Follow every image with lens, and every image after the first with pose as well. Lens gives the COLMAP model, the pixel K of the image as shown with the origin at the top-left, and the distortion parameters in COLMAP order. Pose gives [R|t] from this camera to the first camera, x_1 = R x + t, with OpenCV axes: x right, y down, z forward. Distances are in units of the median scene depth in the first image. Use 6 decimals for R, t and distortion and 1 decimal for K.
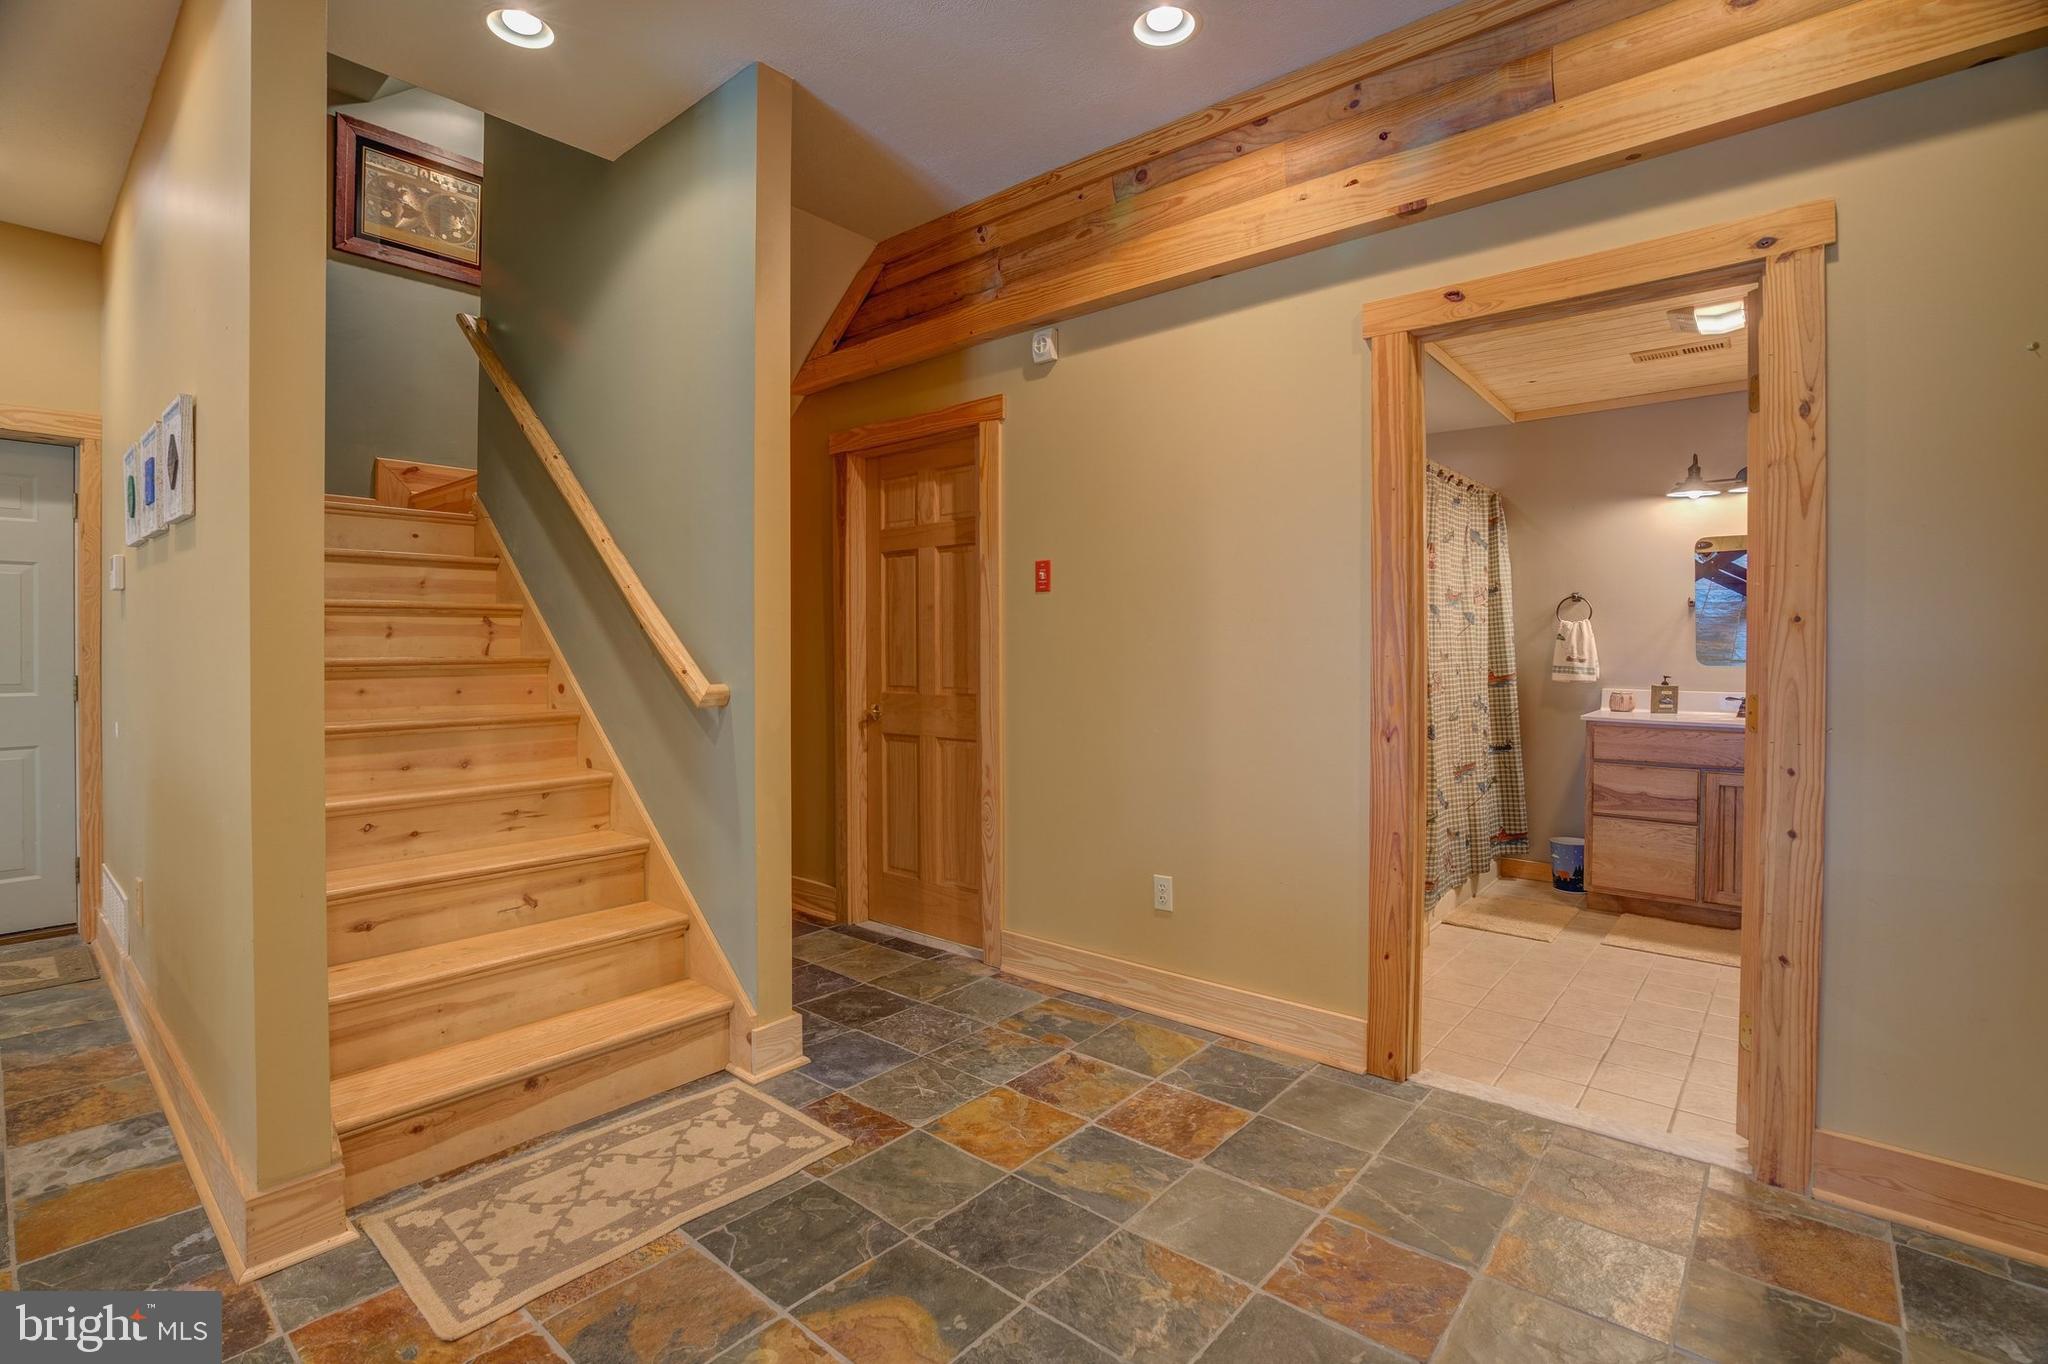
lens RADIAL K [[955.4, 0, 1029.9], [0, 955.4, 648.3], [0, 0, 1]] dist [-0.044655, 0.016829]
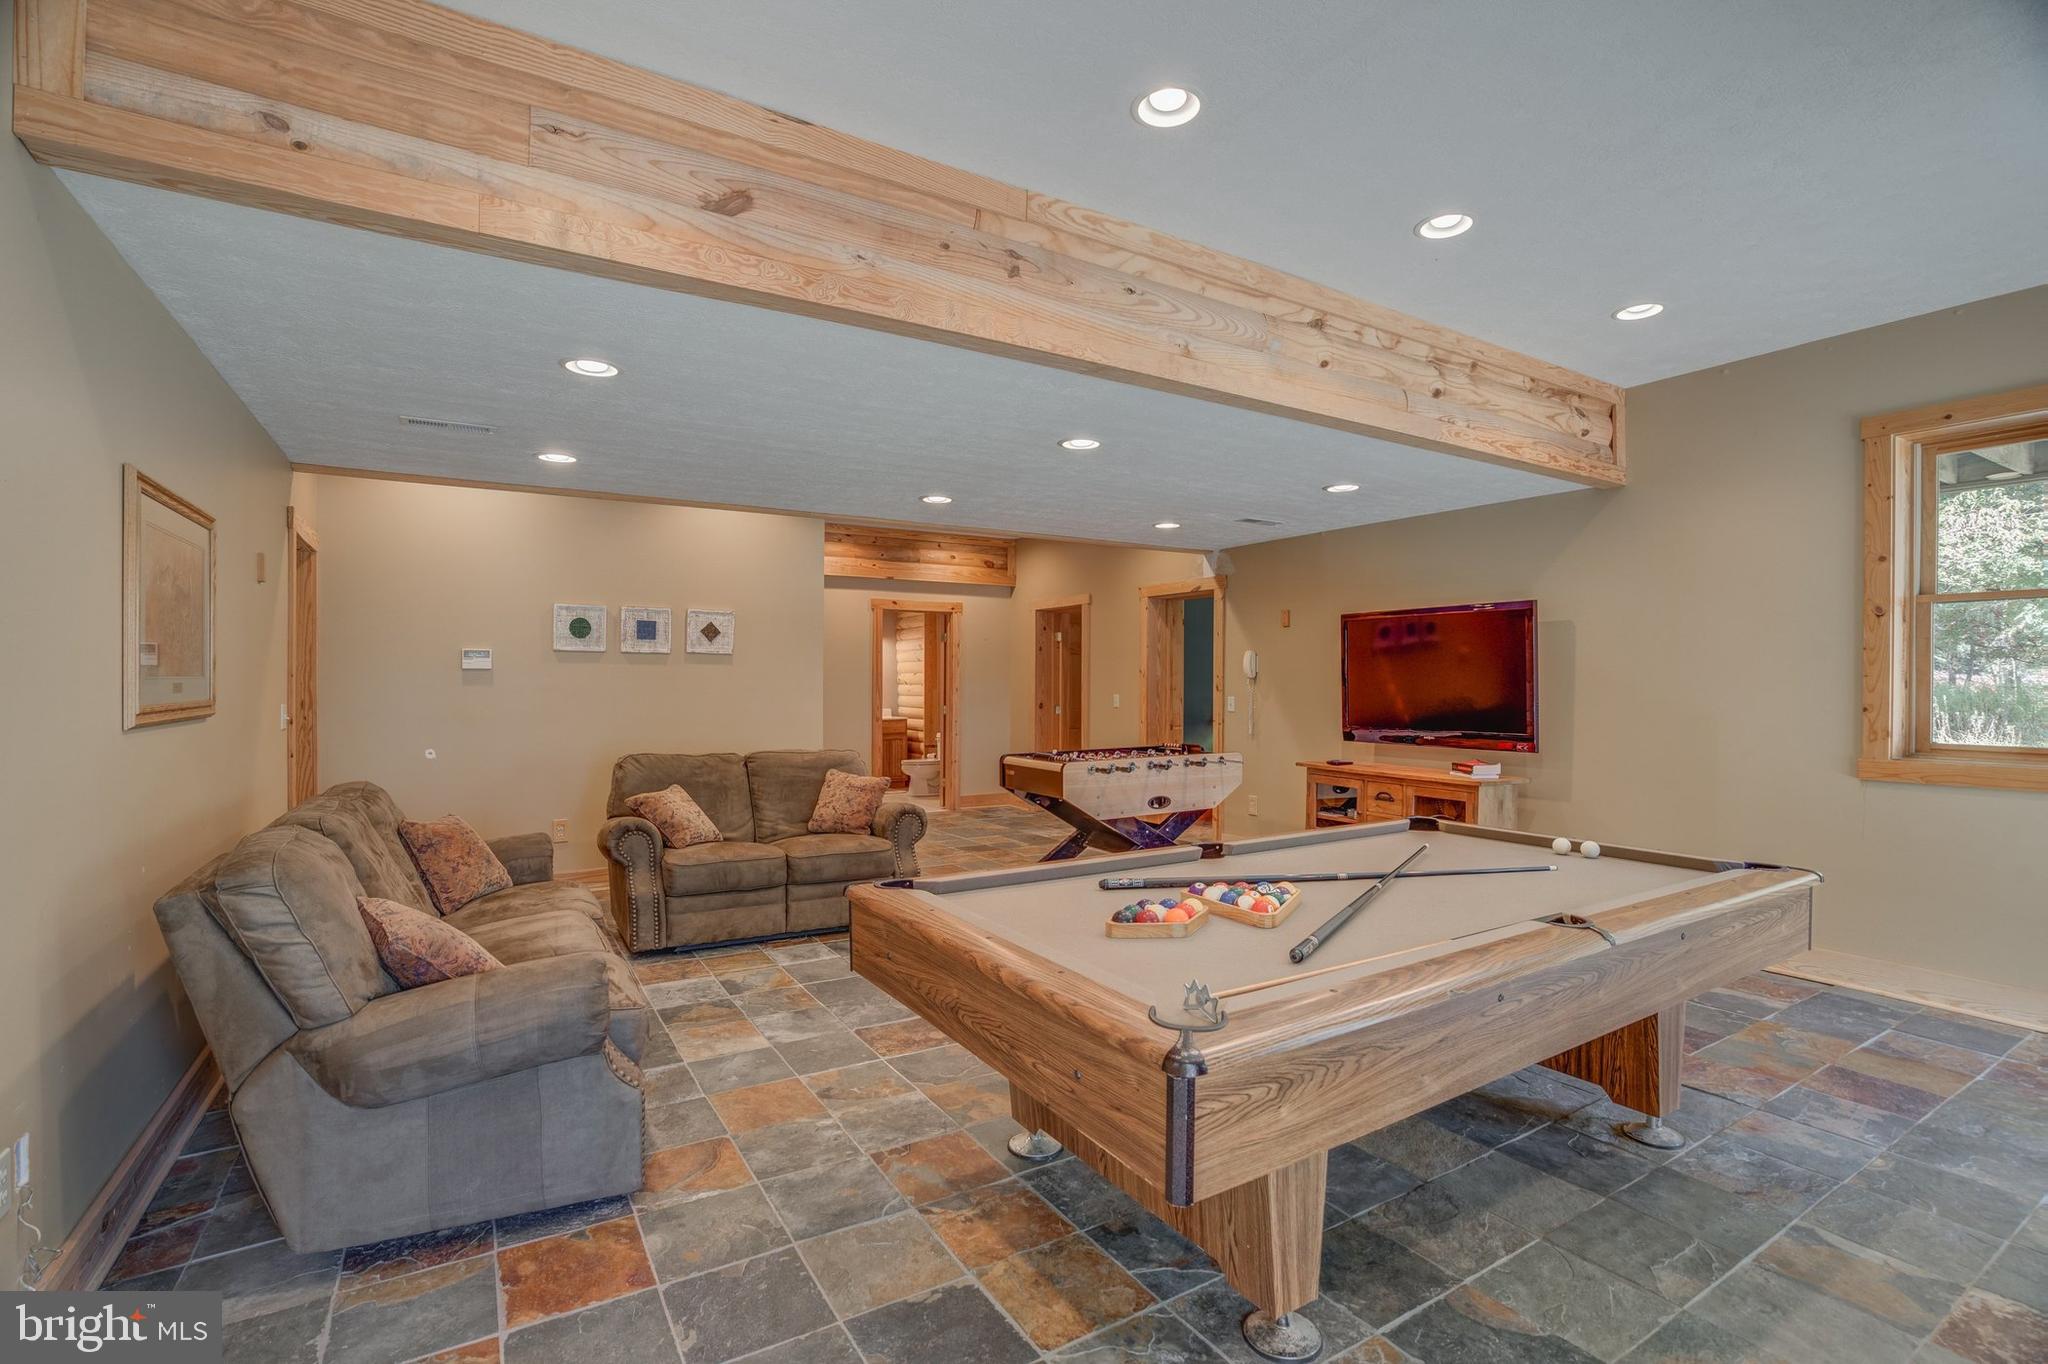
lens RADIAL K [[932.9, 0, 1038.1], [0, 932.9, 687.7], [0, 0, 1]] dist [-0.054740, 0.019198]
pose [[0.288339, -0.002334, 0.957525, -2.038773], [-0.001554, 0.999995, 0.002906, -0.028825], [-0.957527, -0.002326, 0.288334, -0.438341]]
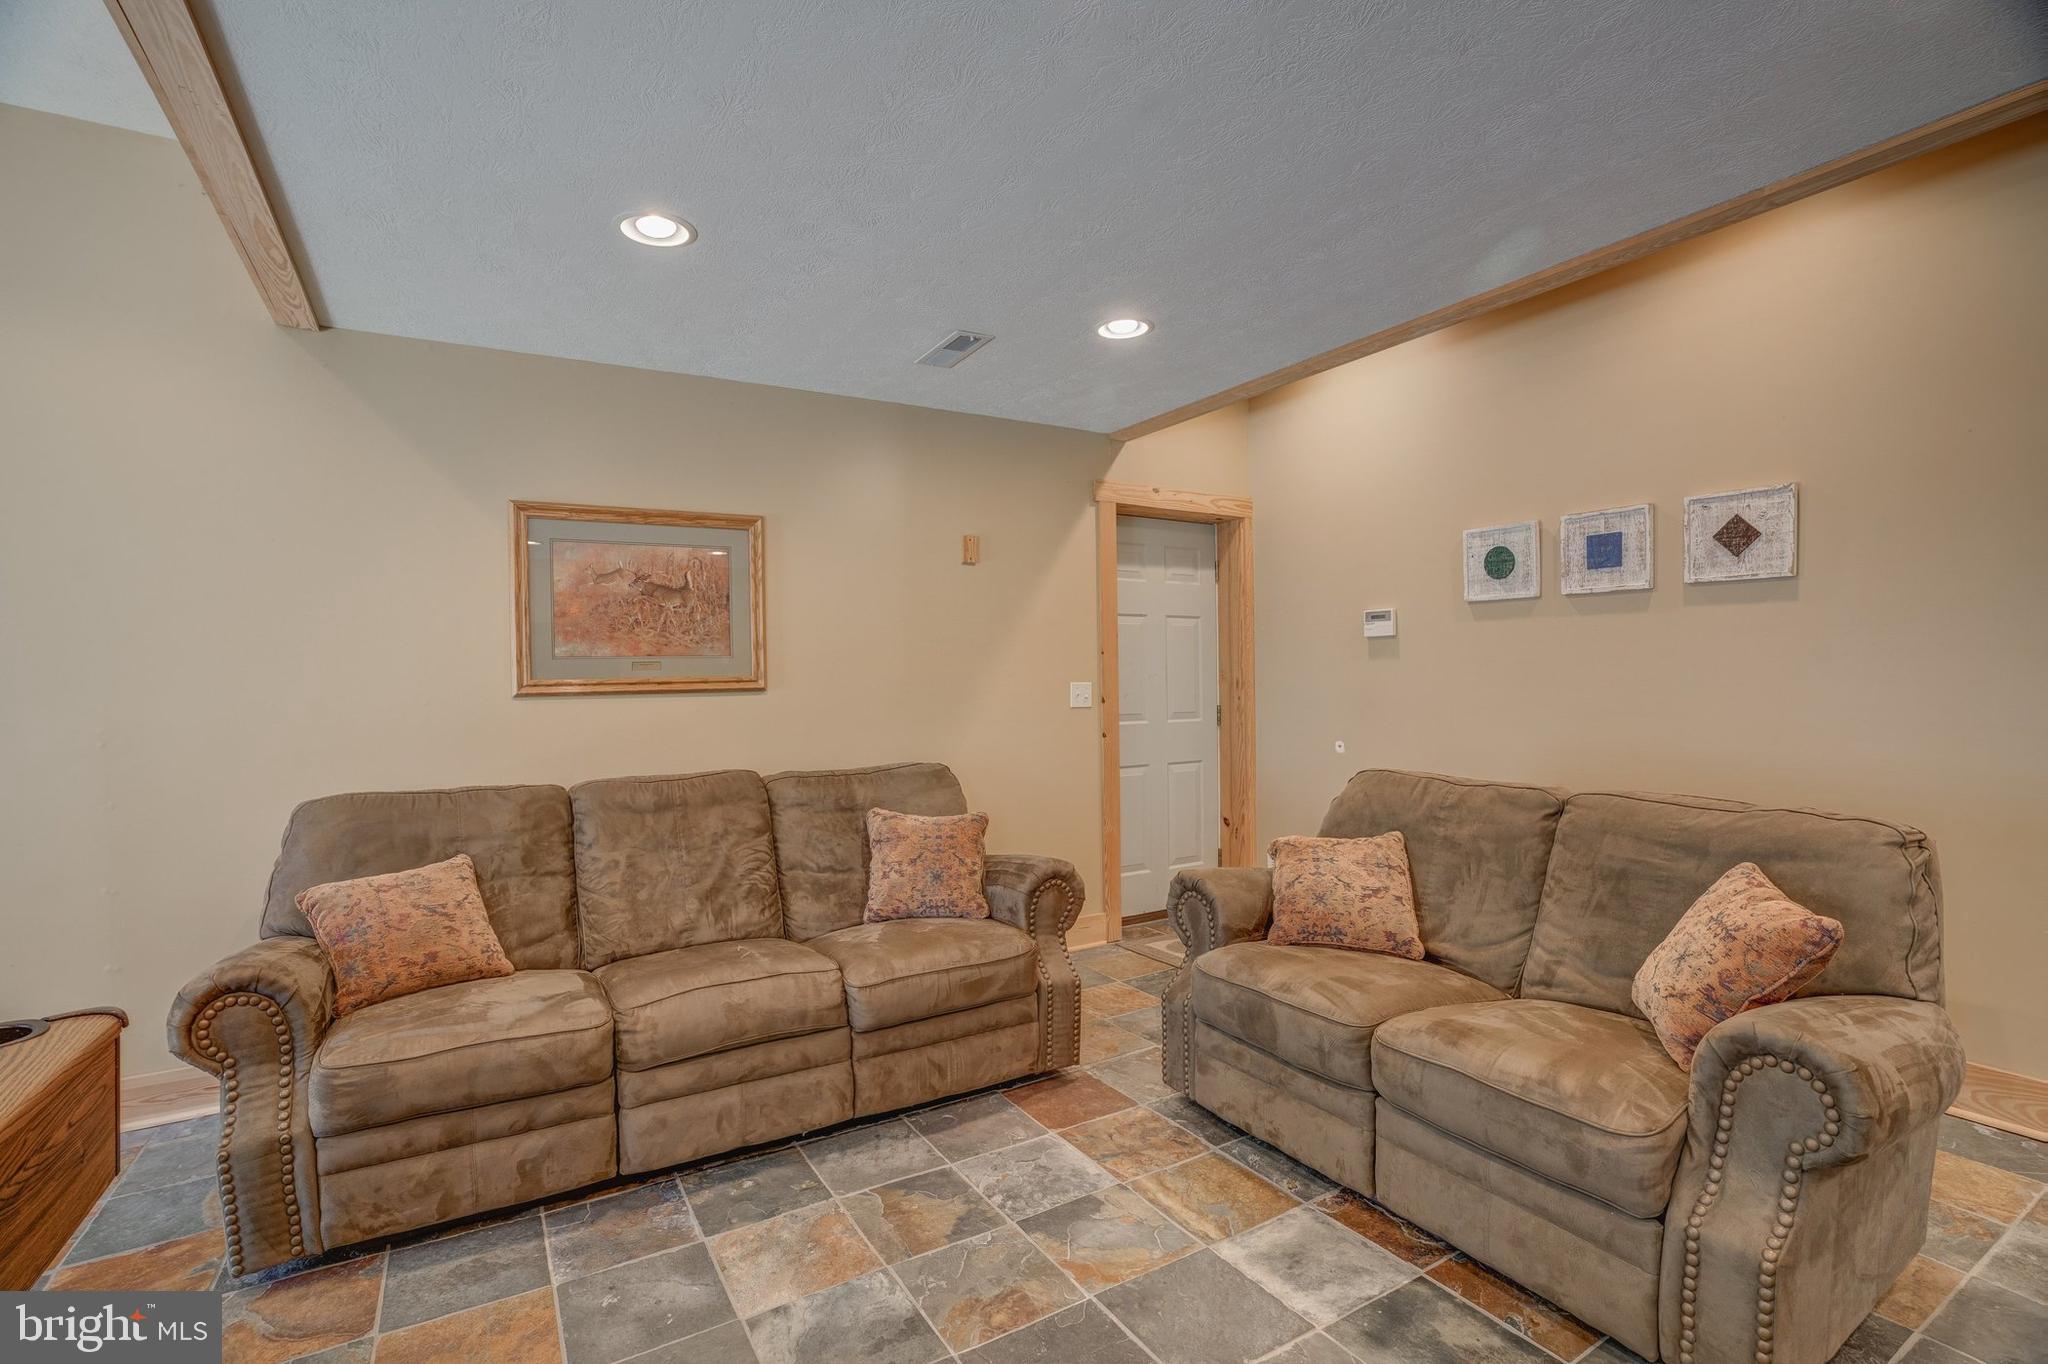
lens RADIAL K [[936.1, 0, 1020.8], [0, 936.1, 683.5], [0, 0, 1]] dist [-0.052619, 0.019912]
pose [[0.949782, -0.010138, -0.312749, -0.924461], [0.011618, 0.999928, 0.002867, -0.004969], [0.312698, -0.006356, 0.949831, -0.329896]]
